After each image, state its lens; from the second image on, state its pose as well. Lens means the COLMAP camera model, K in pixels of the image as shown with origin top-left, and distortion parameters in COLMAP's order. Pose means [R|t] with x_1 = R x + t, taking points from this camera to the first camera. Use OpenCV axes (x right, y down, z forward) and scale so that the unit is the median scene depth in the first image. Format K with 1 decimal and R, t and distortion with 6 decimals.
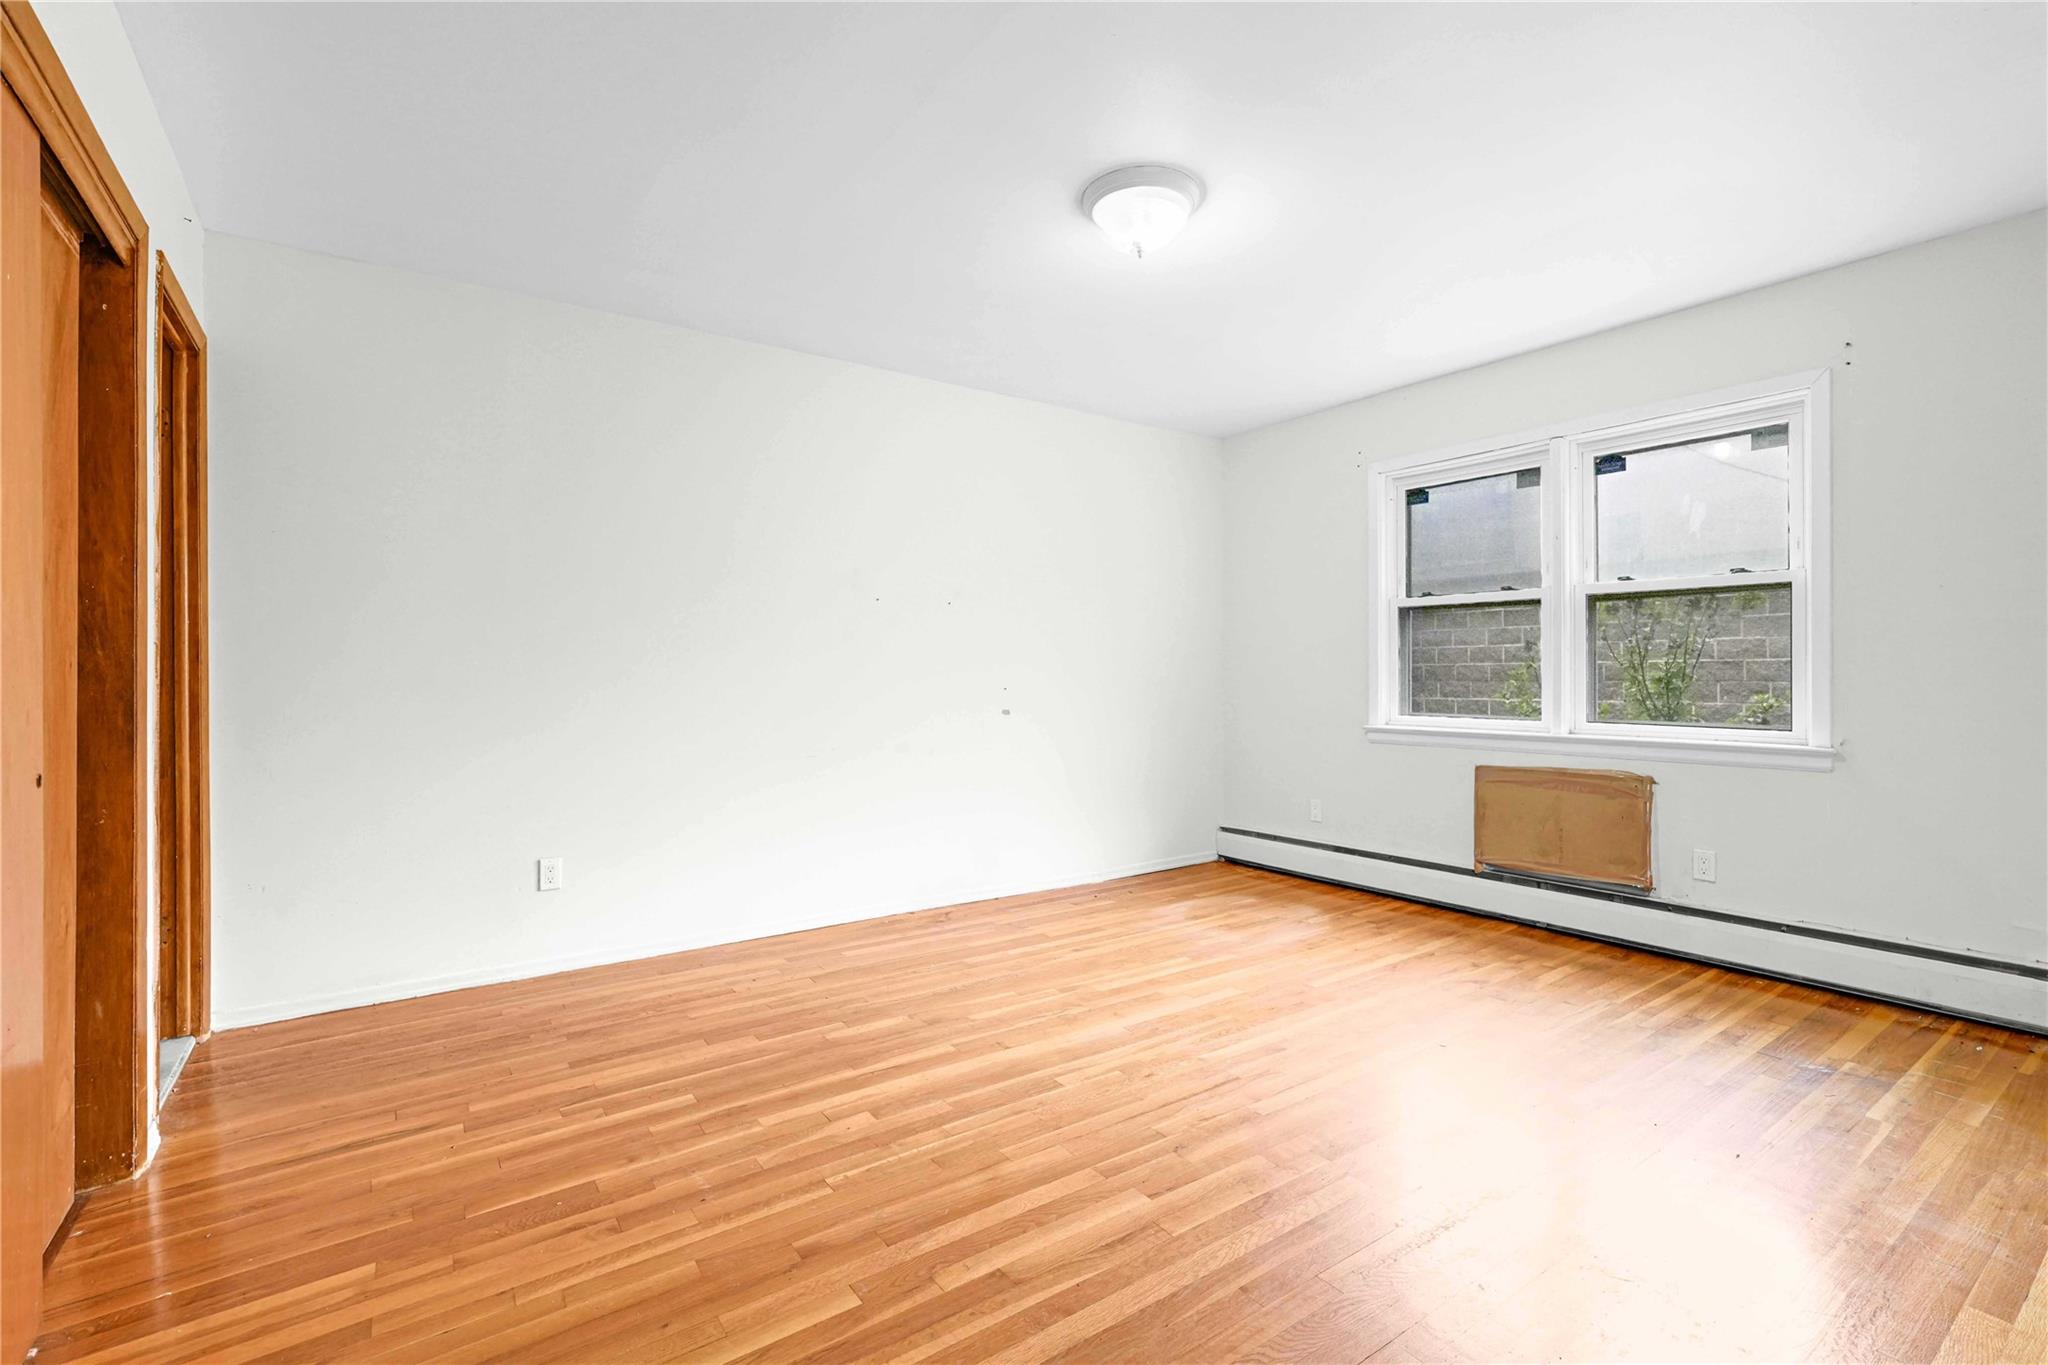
lens RADIAL K [[897.3, 0, 1018.7], [0, 897.3, 677.5], [0, 0, 1]] dist [-0.016905, 0.005968]
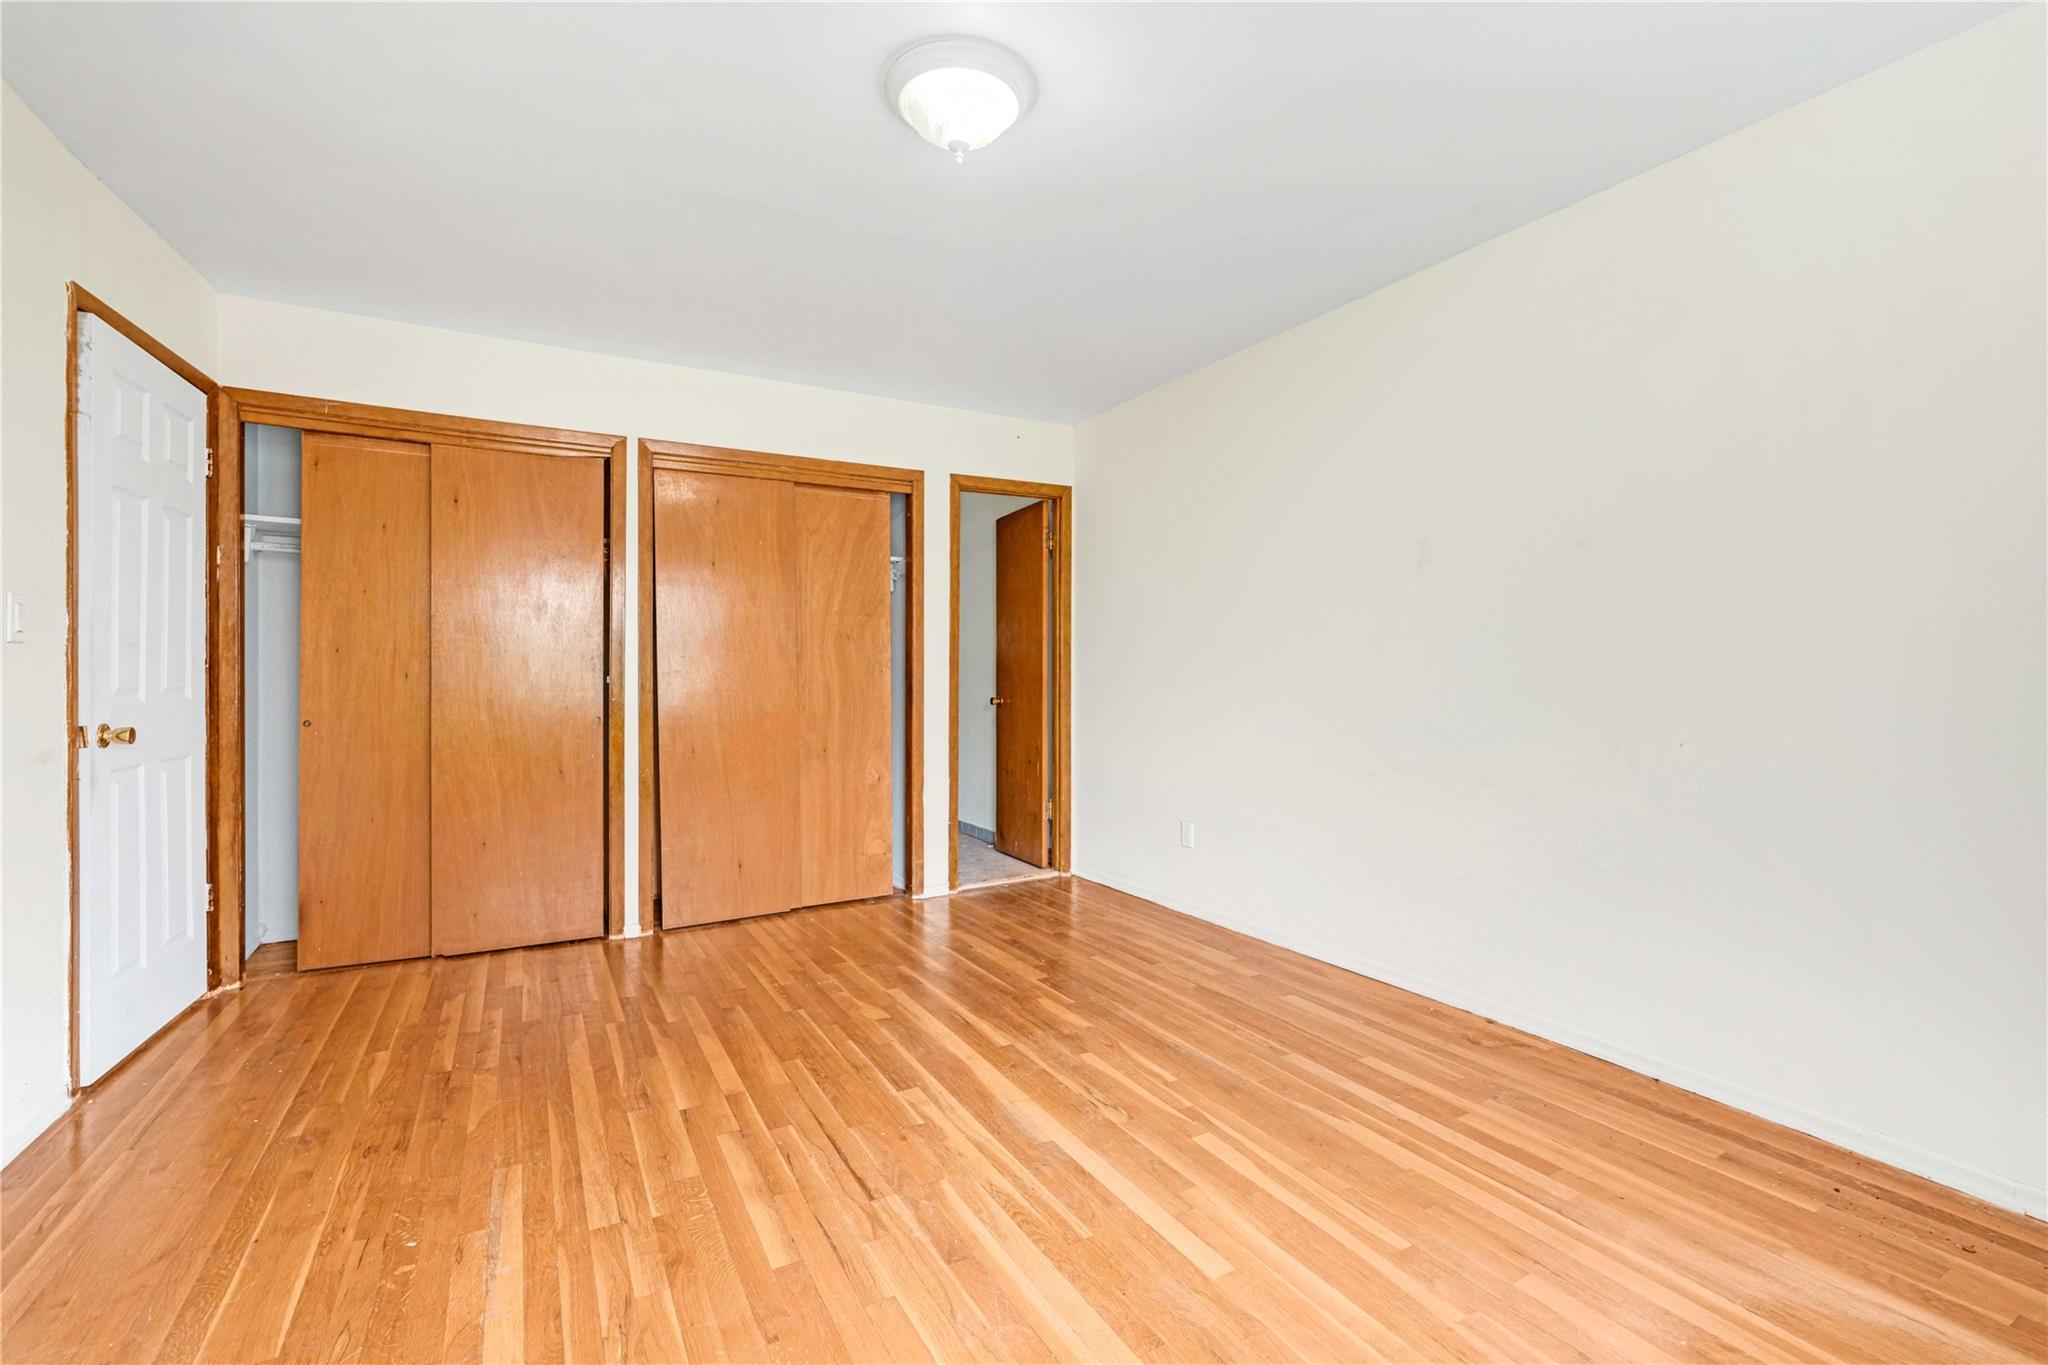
lens RADIAL K [[897.3, 0, 1045.0], [0, 897.3, 679.3], [0, 0, 1]] dist [-0.016905, 0.005968]
pose [[-0.074769, 0.006736, -0.997178, 0.726669], [-0.001110, 0.999976, 0.006838, -0.006331], [0.997200, 0.001618, -0.074760, 0.873195]]
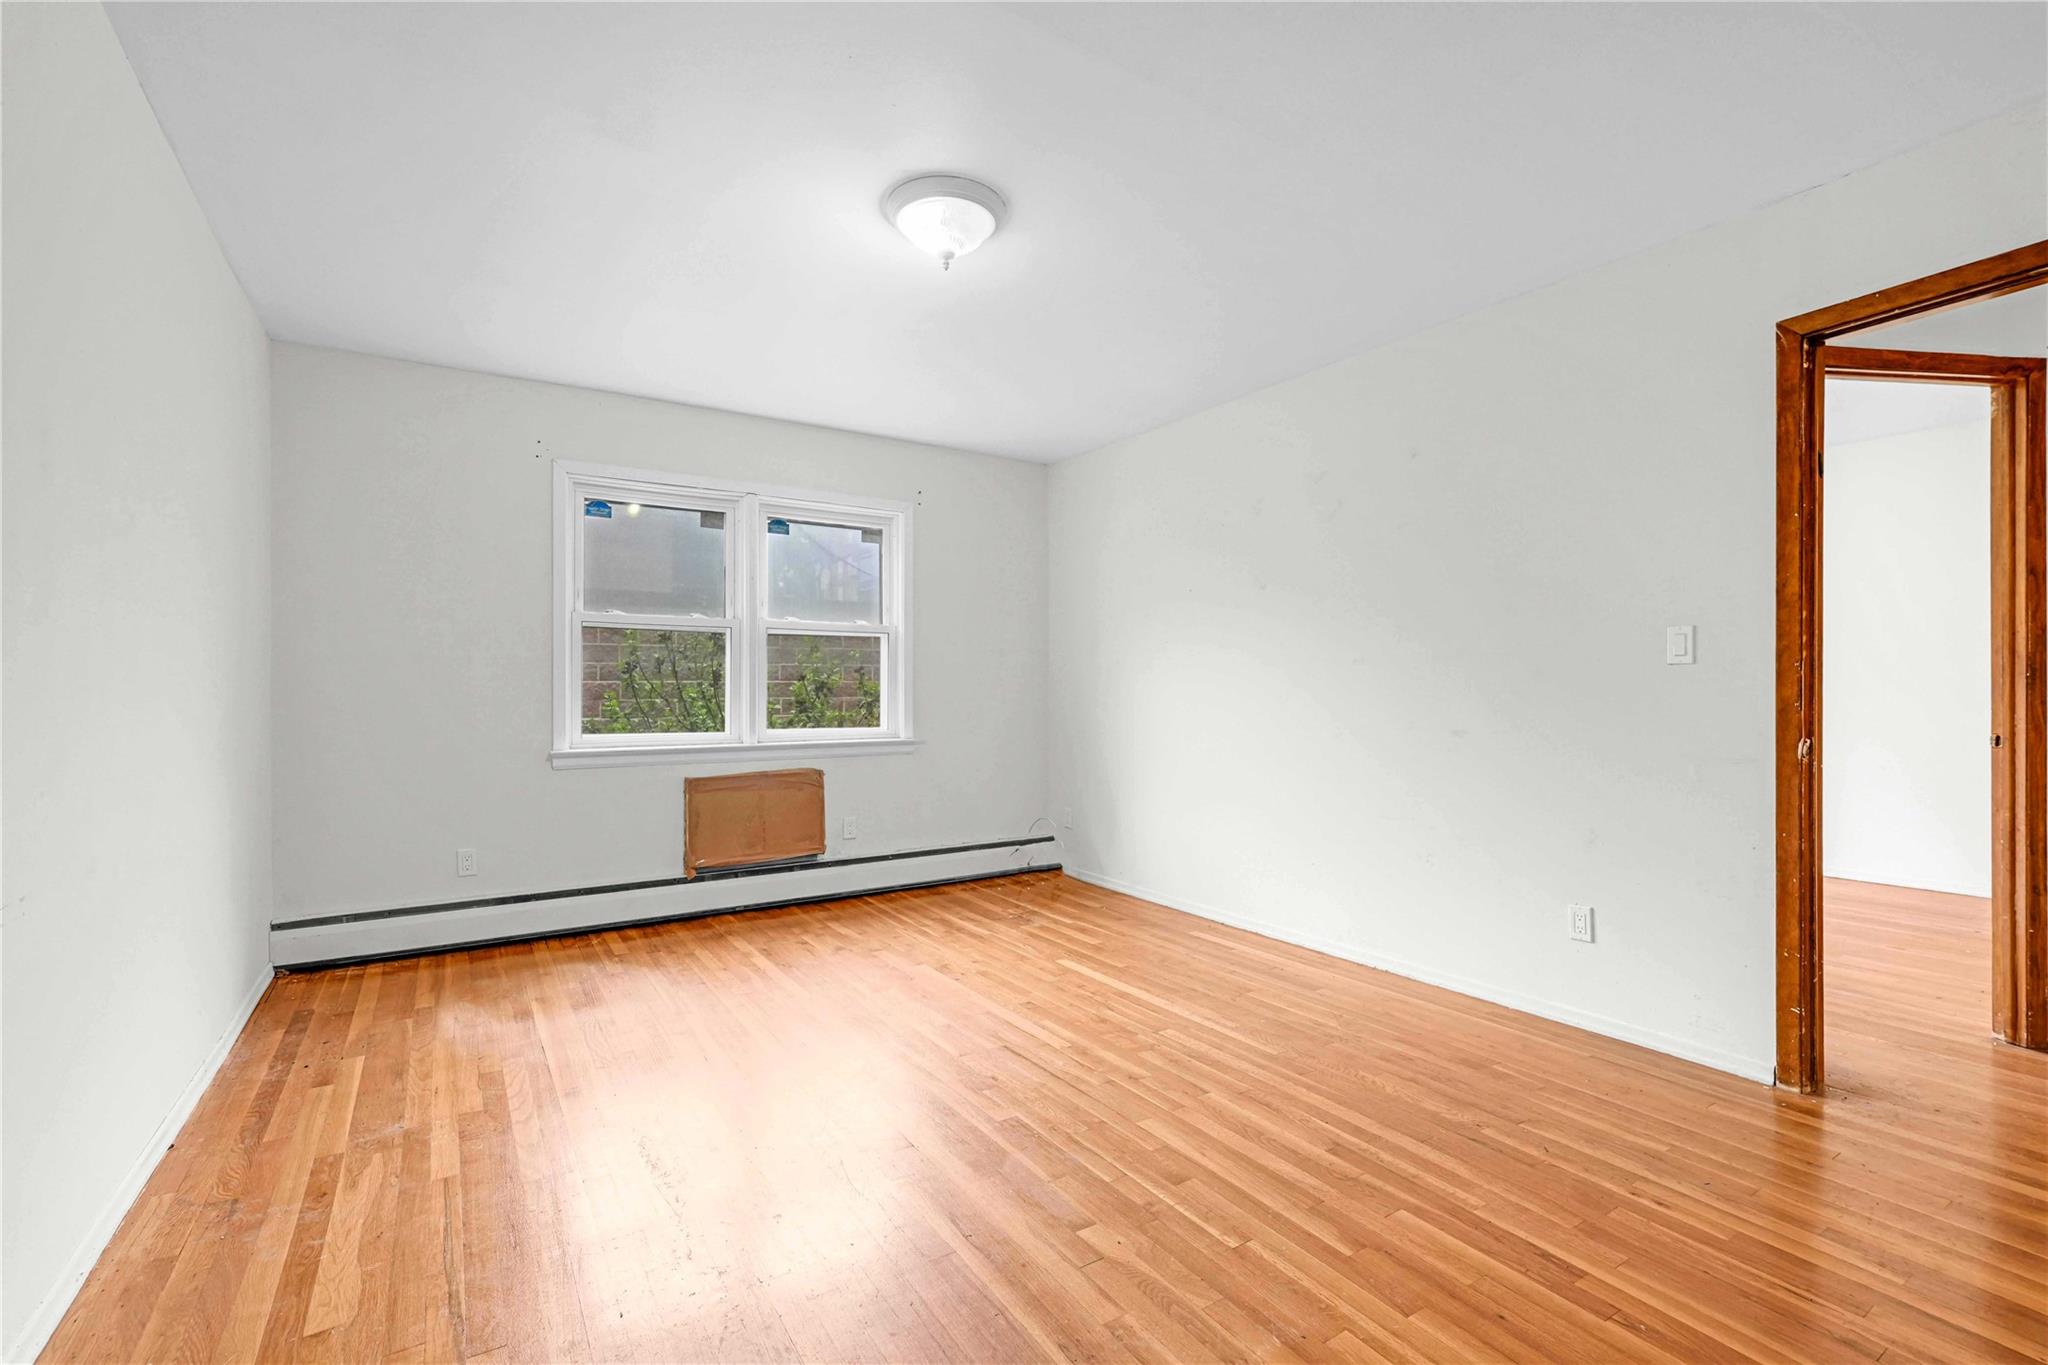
lens RADIAL K [[897.3, 0, 1022.2], [0, 897.3, 681.9], [0, 0, 1]] dist [-0.016905, 0.005968]
pose [[0.040425, 0.011027, 0.999122, -0.654122], [0.003875, 0.999930, -0.011193, -0.004230], [-0.999175, 0.004324, 0.040379, 0.672364]]
